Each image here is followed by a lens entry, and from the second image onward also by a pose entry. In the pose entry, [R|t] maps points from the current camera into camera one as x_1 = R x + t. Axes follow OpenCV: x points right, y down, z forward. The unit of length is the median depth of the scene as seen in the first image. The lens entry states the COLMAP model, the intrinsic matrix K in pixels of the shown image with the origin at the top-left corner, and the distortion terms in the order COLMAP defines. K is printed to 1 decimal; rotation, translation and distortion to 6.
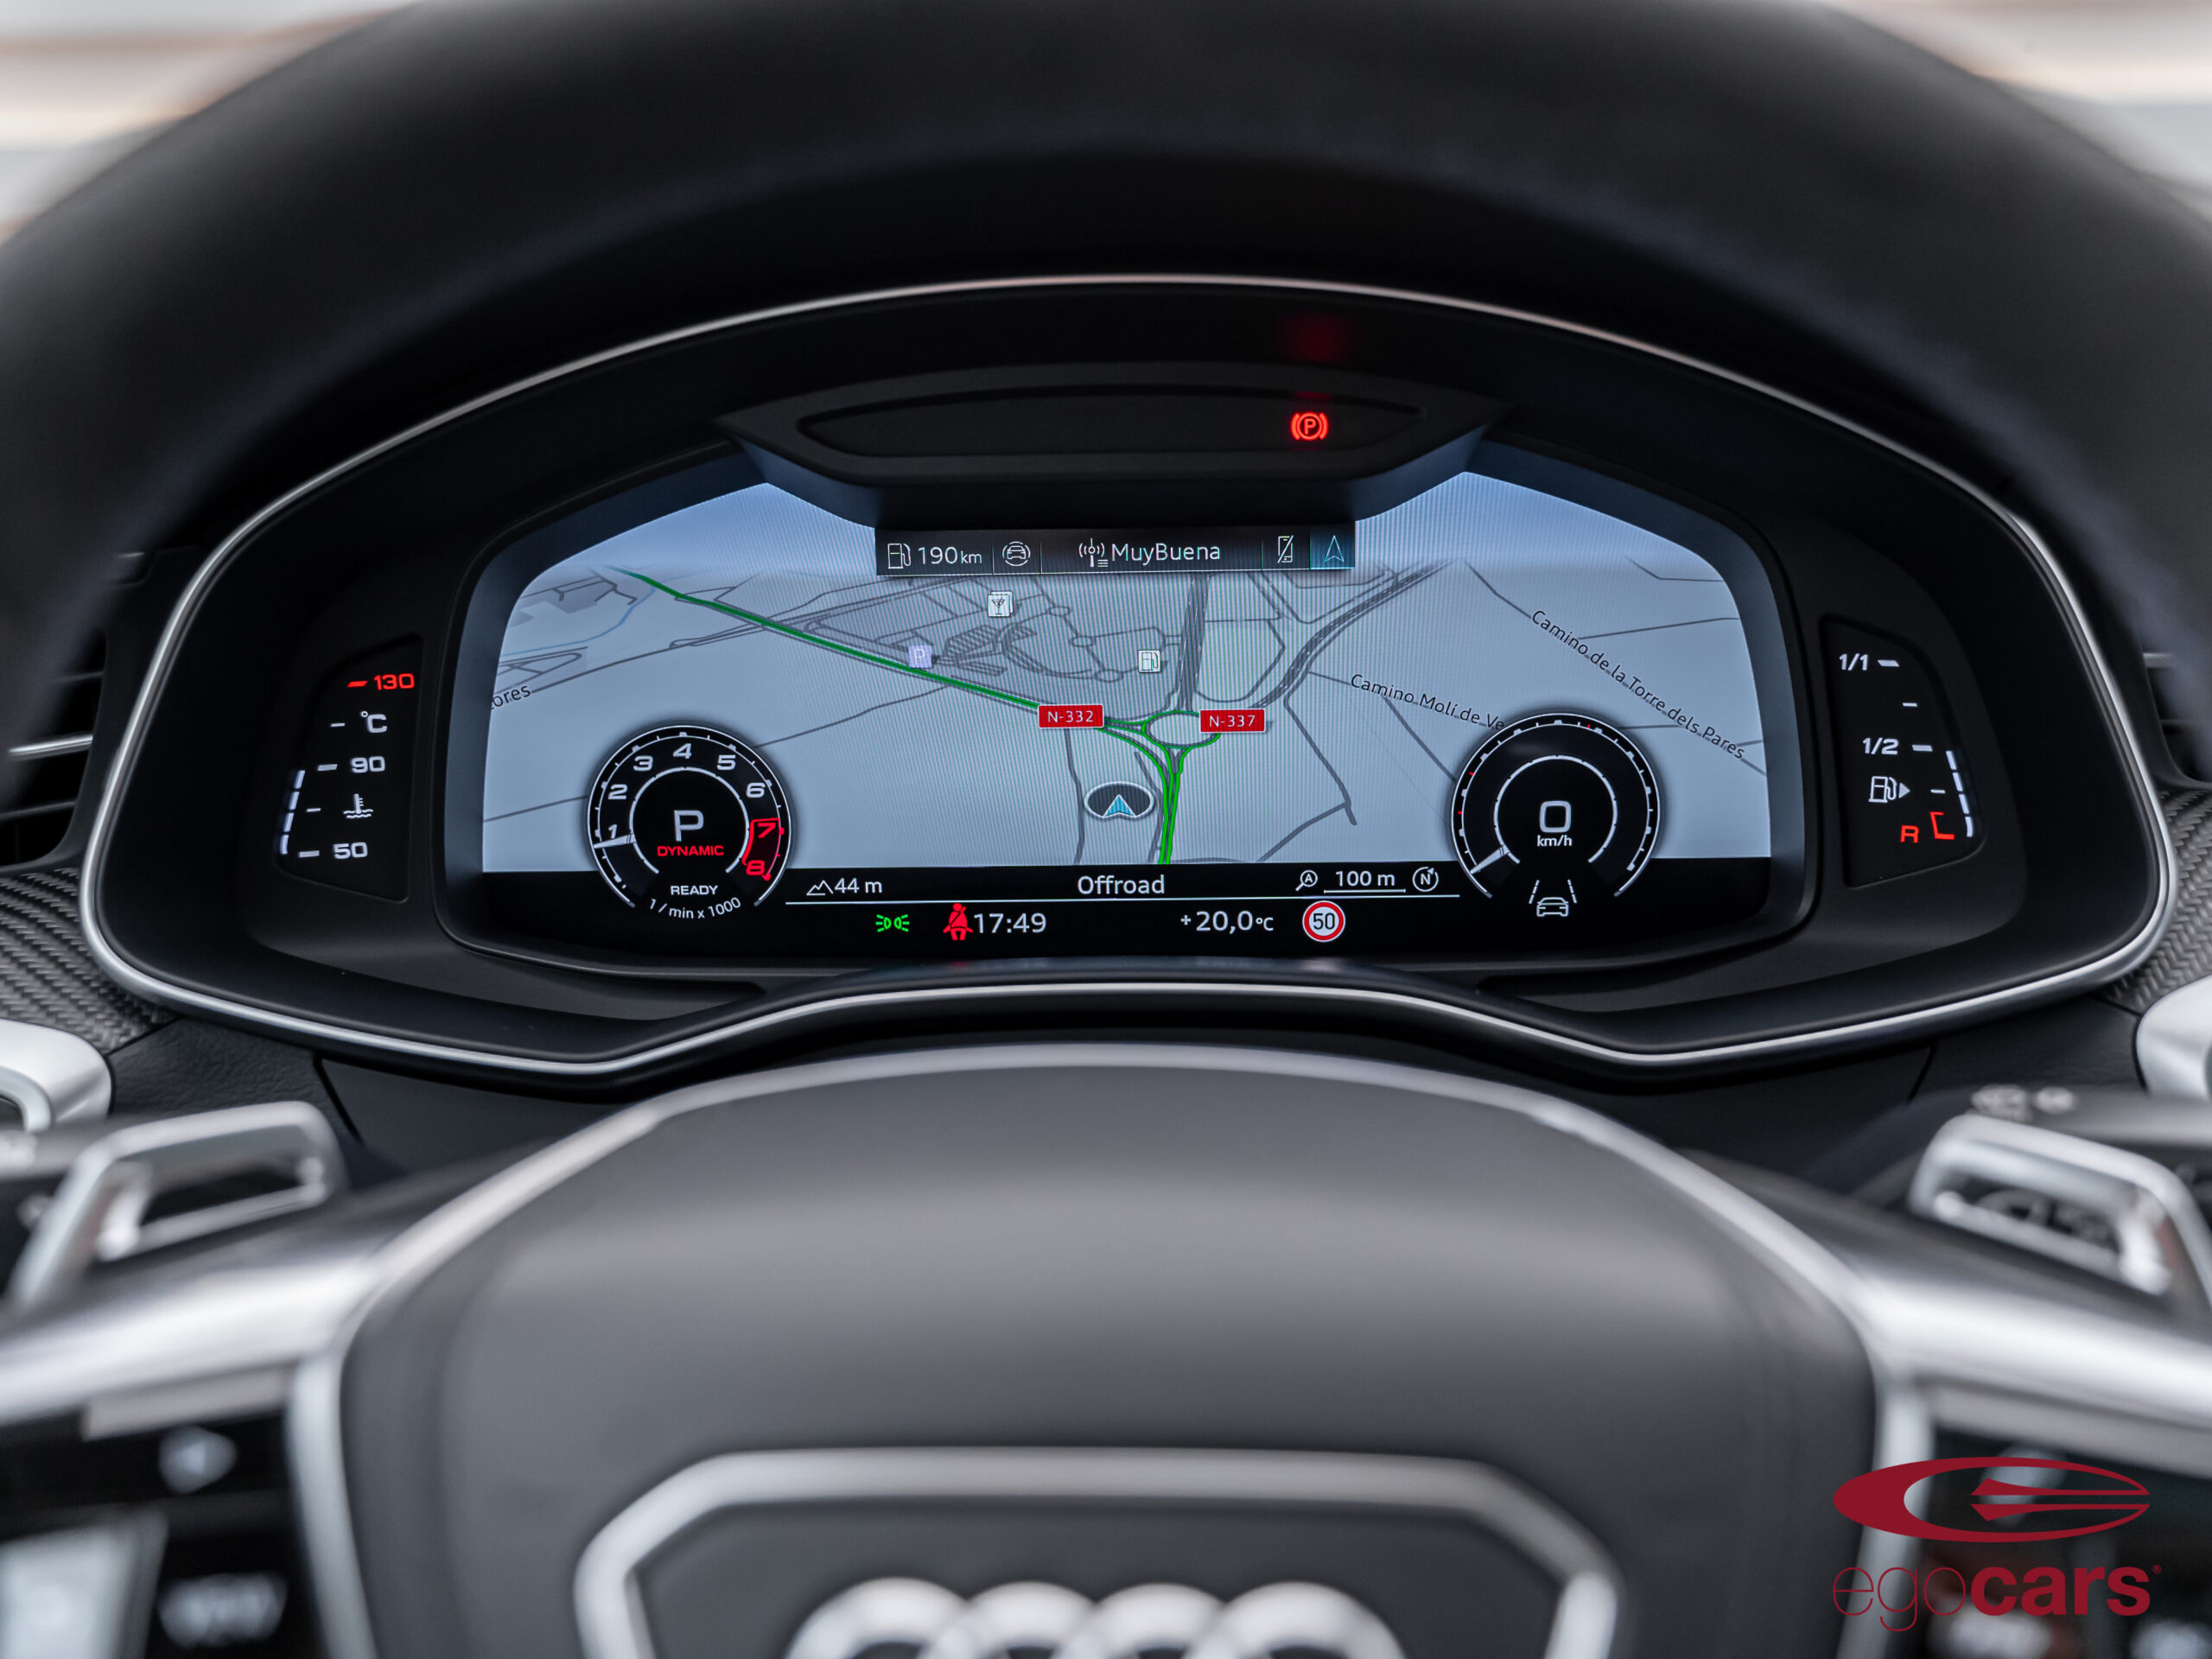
lens RADIAL K [[1985.5, 0, 1108.3], [0, 1985.5, 839.3], [0, 0, 1]] dist [-0.003131, 0.029984]
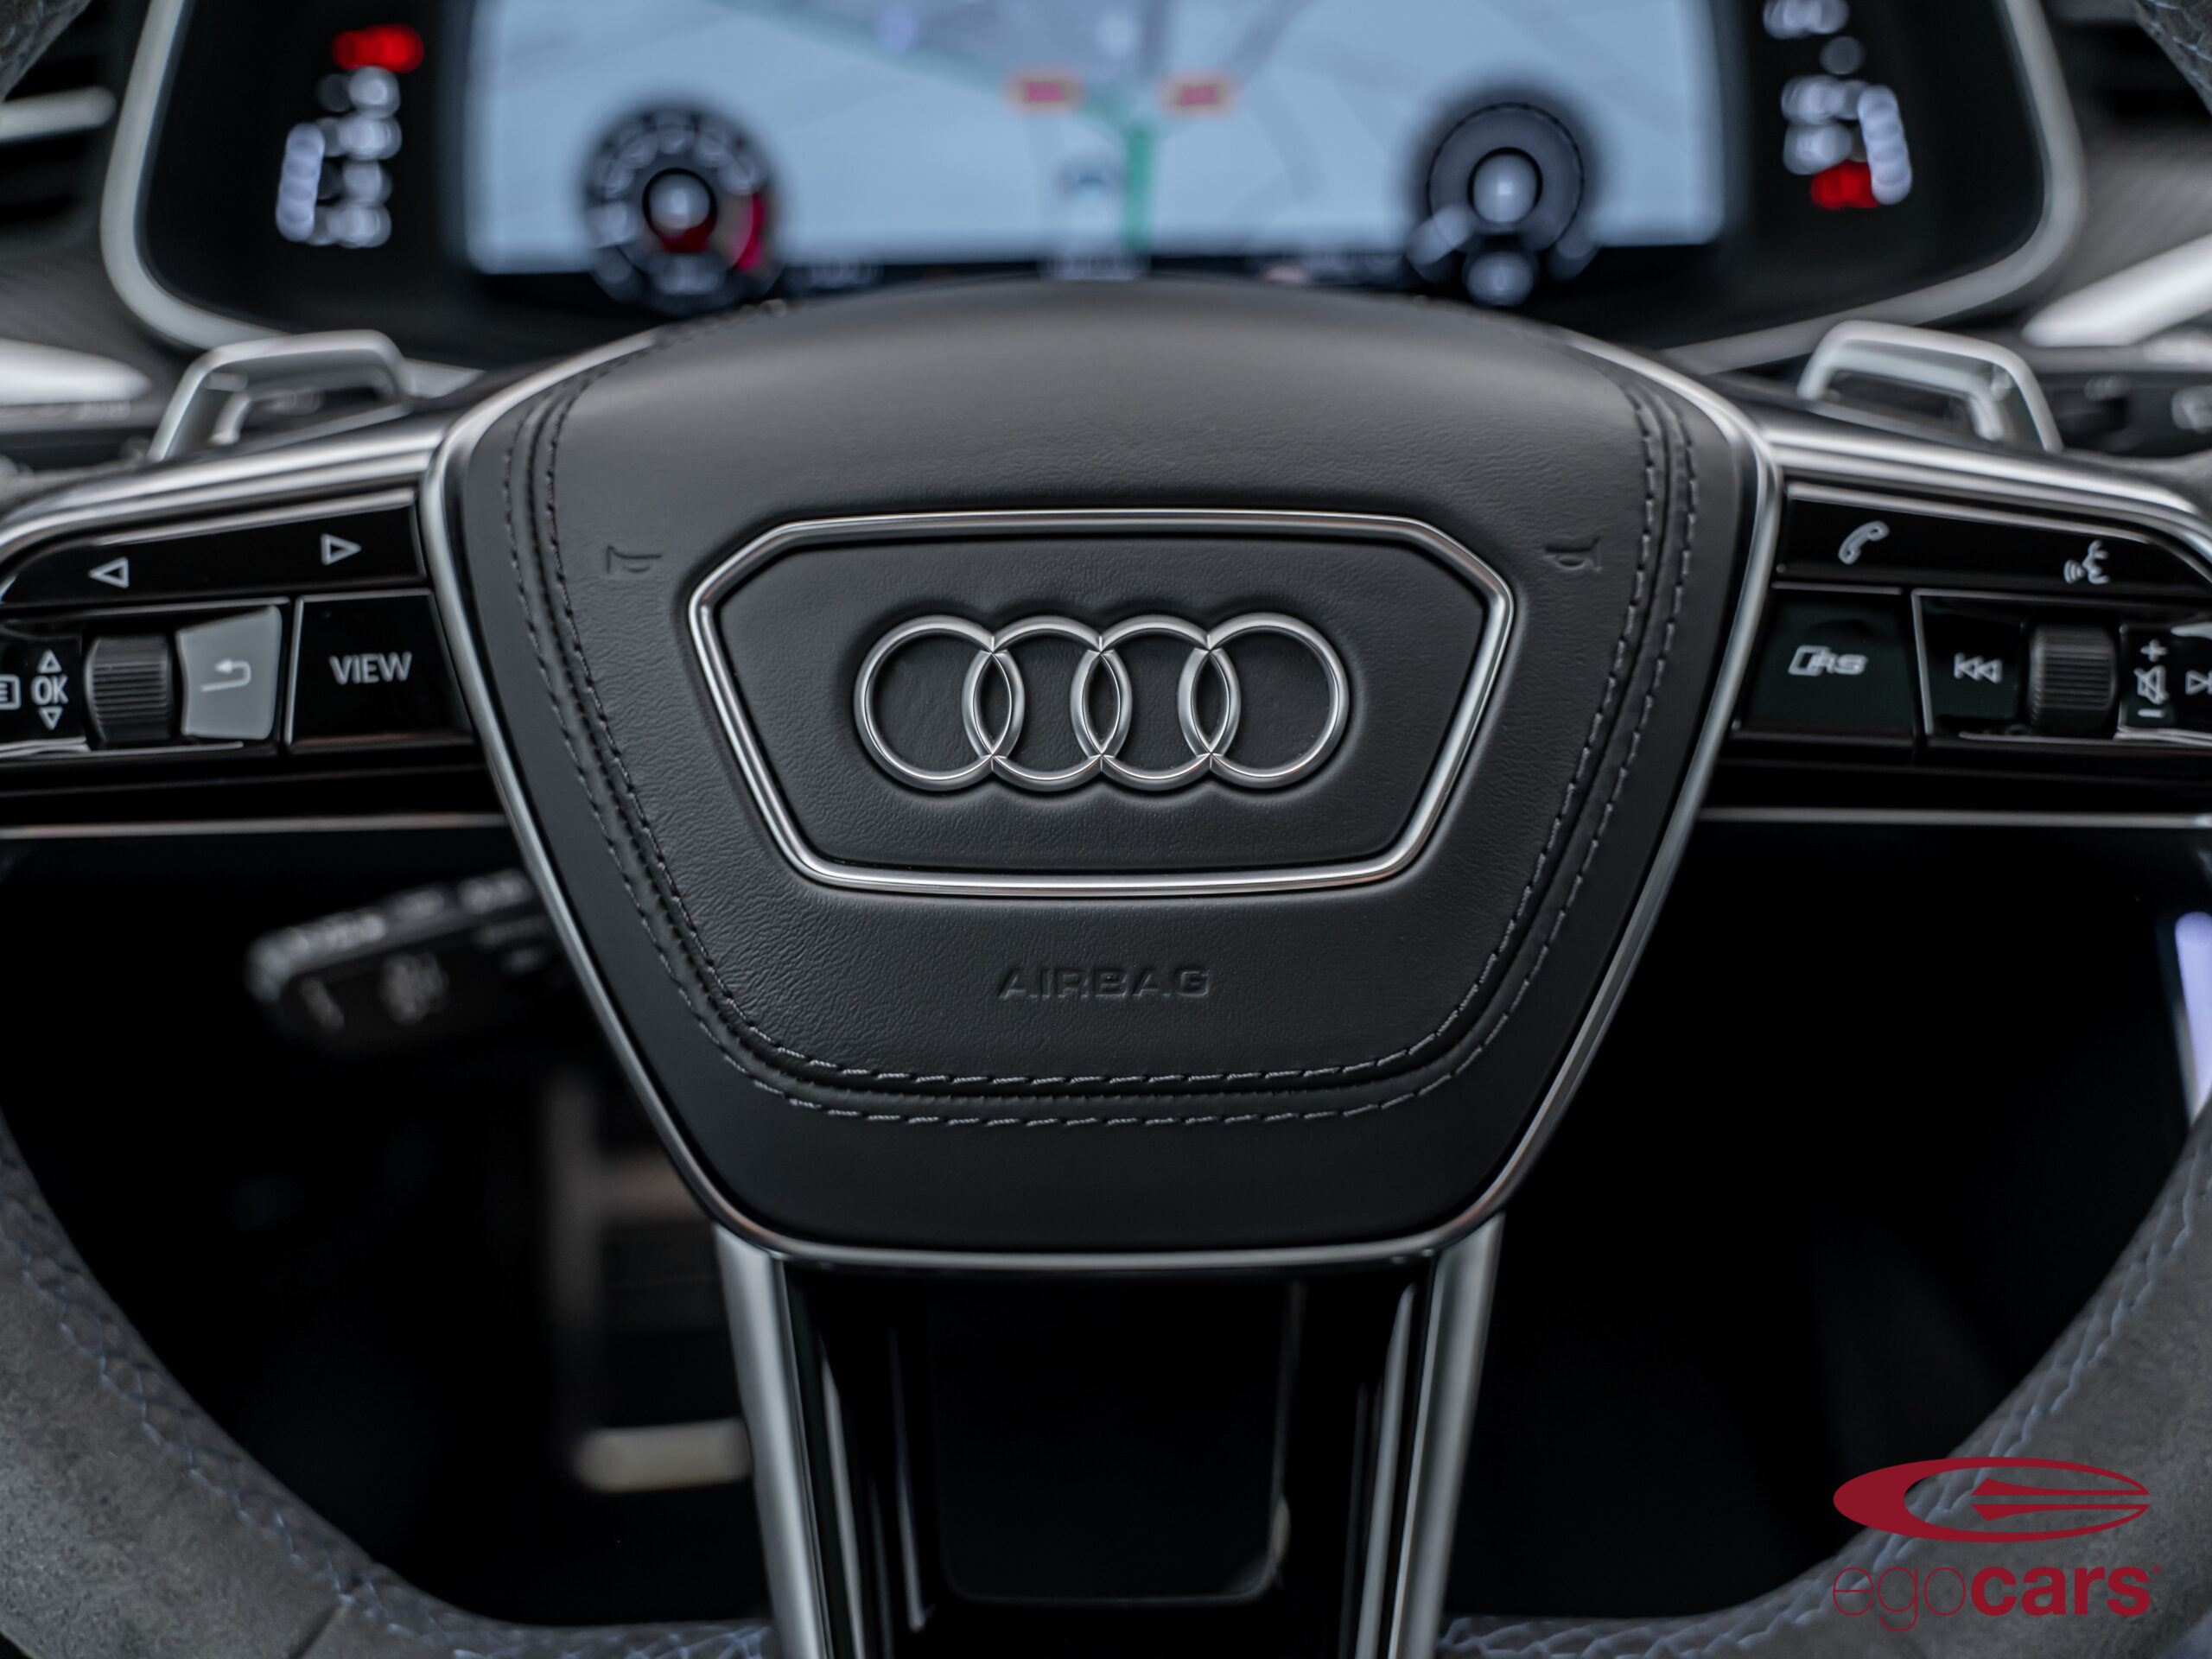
lens RADIAL K [[1985.5, 0, 1096.6], [0, 1985.5, 845.2], [0, 0, 1]] dist [-0.003131, 0.029984]
pose [[0.999752, -0.006307, 0.021373, -0.017137], [0.002202, 0.982376, 0.186903, 0.132553], [-0.022175, -0.186810, 0.982146, -0.099640]]
